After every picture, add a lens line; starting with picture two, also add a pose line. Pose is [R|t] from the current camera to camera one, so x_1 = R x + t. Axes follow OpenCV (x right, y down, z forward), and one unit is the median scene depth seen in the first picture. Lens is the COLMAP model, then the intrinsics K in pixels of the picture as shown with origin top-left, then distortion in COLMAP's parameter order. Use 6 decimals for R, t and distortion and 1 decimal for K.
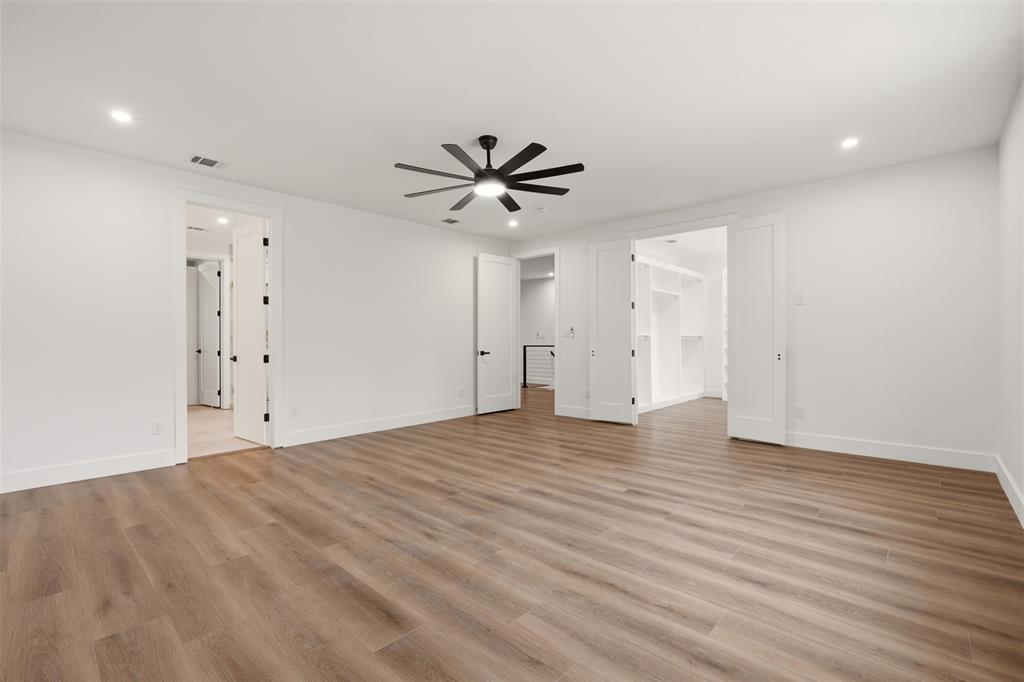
lens RADIAL K [[454.0, 0, 512.0], [0, 454.0, 341.0], [0, 0, 1]] dist [-0.018039, 0.007037]
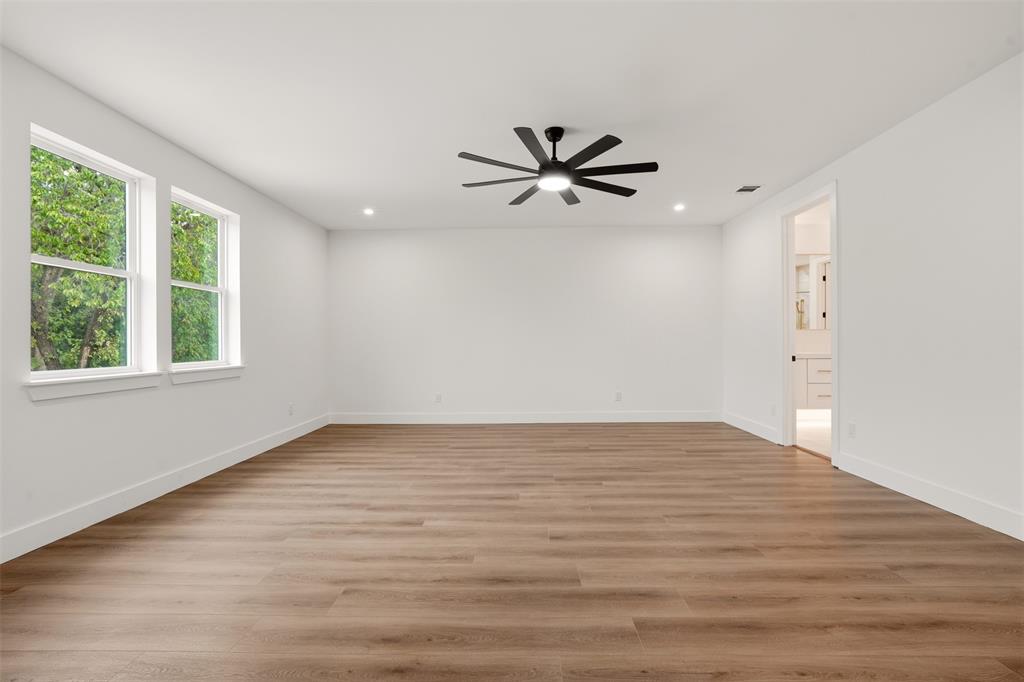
lens RADIAL K [[454.0, 0, 512.0], [0, 454.0, 341.0], [0, 0, 1]] dist [-0.018039, 0.007037]
pose [[-0.751674, 0.007365, -0.659493, 0.650821], [0.012396, 0.999919, -0.002962, -0.002473], [0.659418, -0.010401, -0.751705, 1.667964]]
